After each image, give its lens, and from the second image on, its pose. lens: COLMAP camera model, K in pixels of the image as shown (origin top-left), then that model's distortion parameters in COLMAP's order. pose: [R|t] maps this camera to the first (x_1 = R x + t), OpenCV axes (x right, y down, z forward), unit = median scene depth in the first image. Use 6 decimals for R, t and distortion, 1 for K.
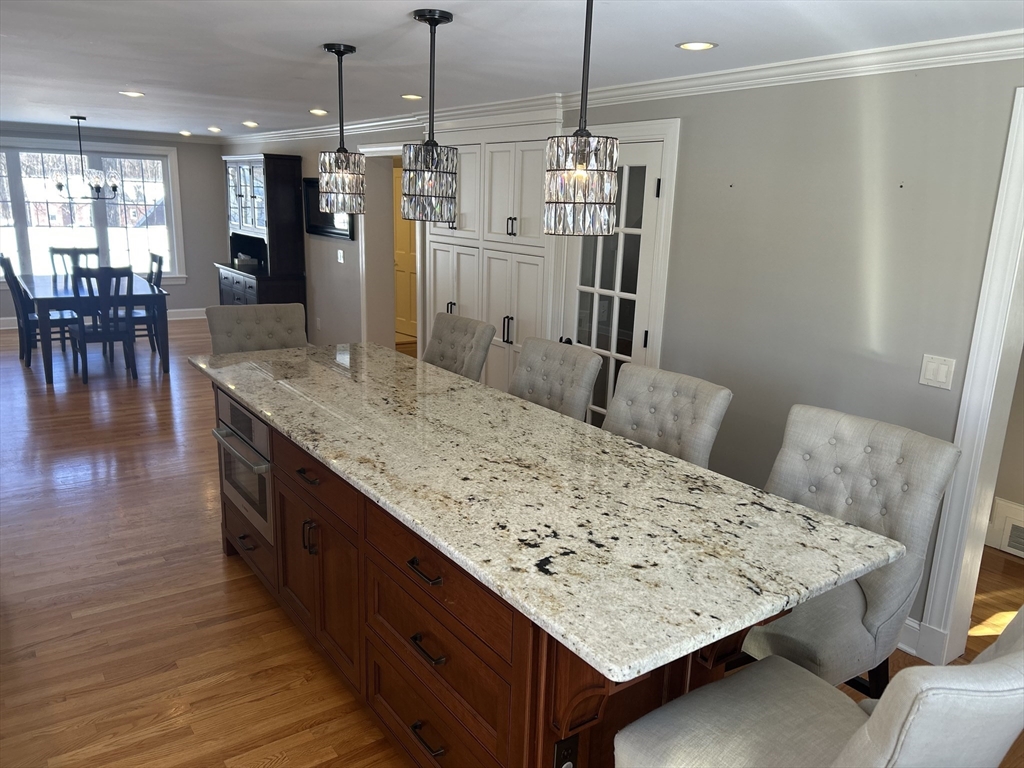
lens RADIAL K [[766.6, 0, 511.0], [0, 766.6, 388.5], [0, 0, 1]] dist [0.086516, -0.128059]
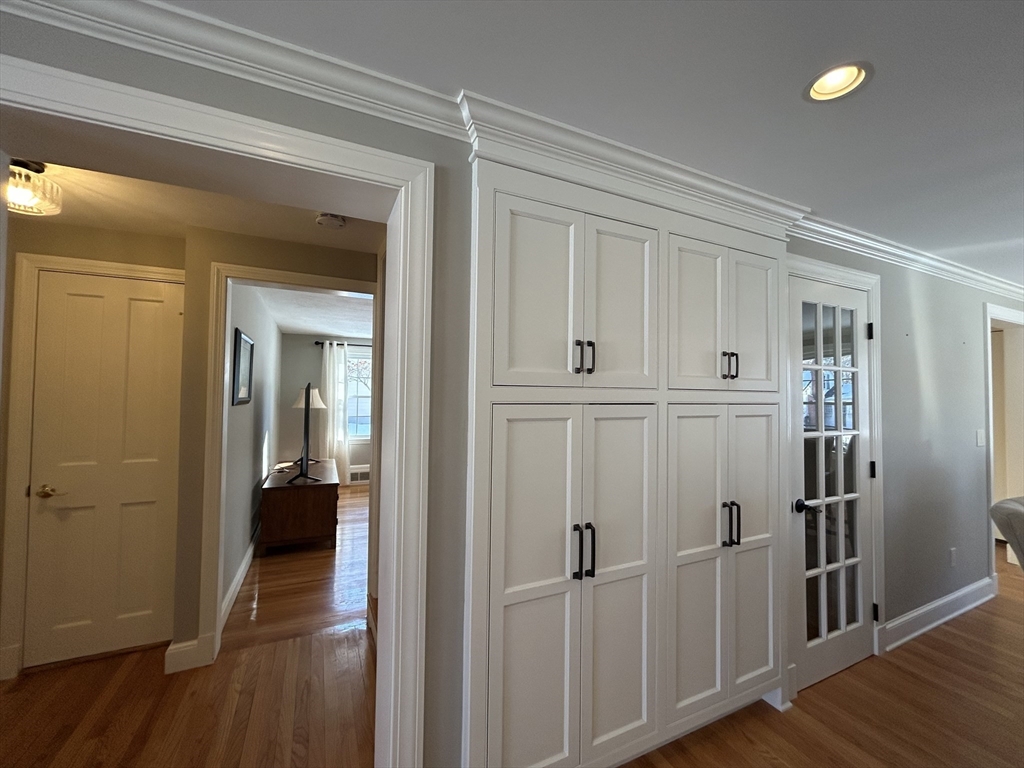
lens RADIAL K [[411.3, 0, 513.7], [0, 411.3, 380.7], [0, 0, 1]] dist [-0.001759, 0.001074]
pose [[0.166233, -0.001335, 0.986086, -0.789998], [0.231075, 0.972208, -0.037638, -0.472423], [-0.958630, 0.234117, 0.161922, 2.333307]]
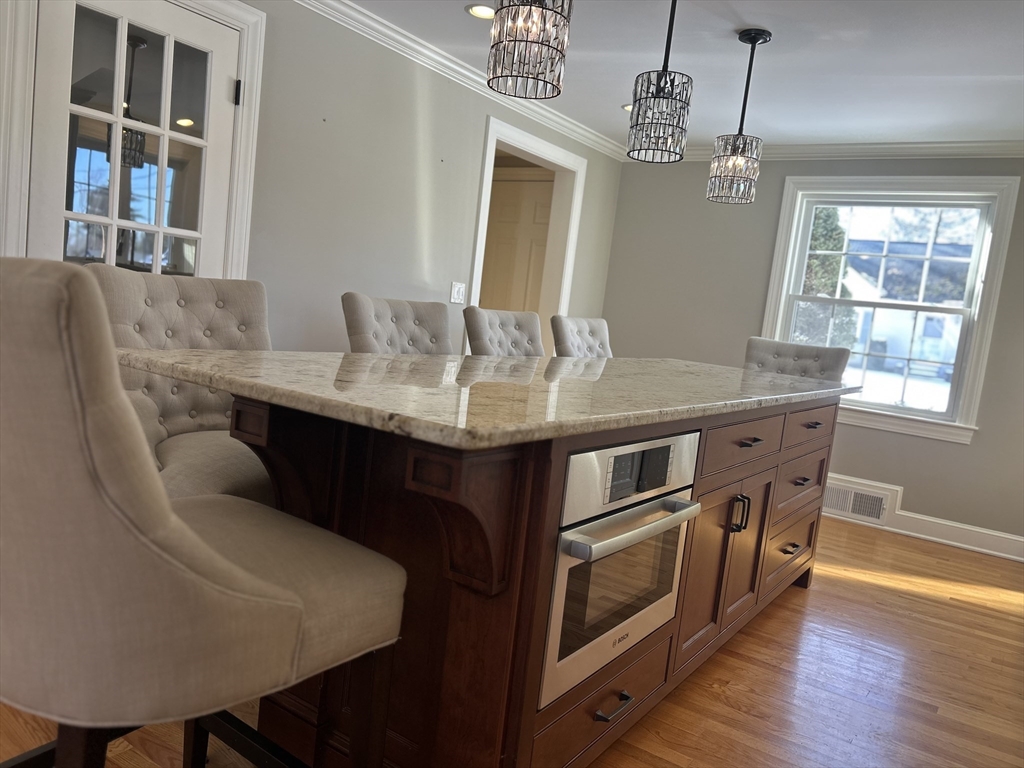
lens RADIAL K [[769.4, 0, 516.1], [0, 769.4, 387.8], [0, 0, 1]] dist [0.051199, -0.059710]
pose [[-0.347108, -0.169886, 0.922310, -1.101217], [0.101994, 0.970784, 0.217200, -0.187360], [-0.932263, 0.169461, -0.319639, 1.713613]]
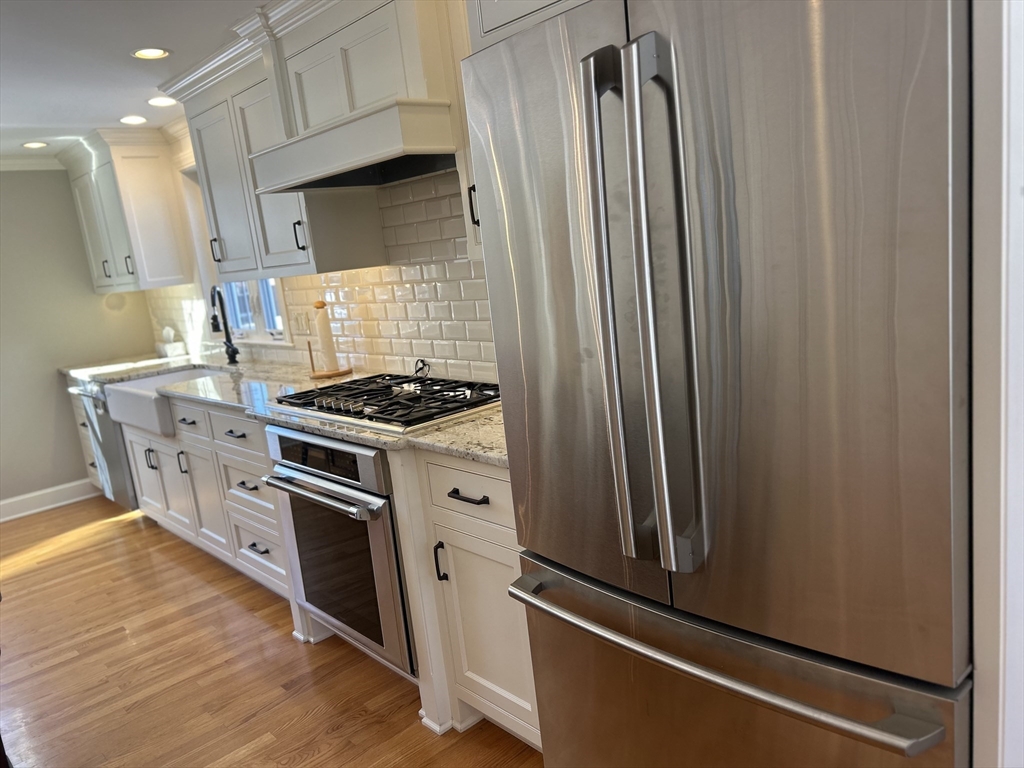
lens RADIAL K [[769.4, 0, 516.1], [0, 769.4, 387.8], [0, 0, 1]] dist [0.051199, -0.059710]
pose [[-0.988620, 0.099372, -0.112943, -1.007676], [0.044257, 0.909669, 0.412969, -0.440508], [0.143778, 0.403270, -0.903715, 2.136985]]
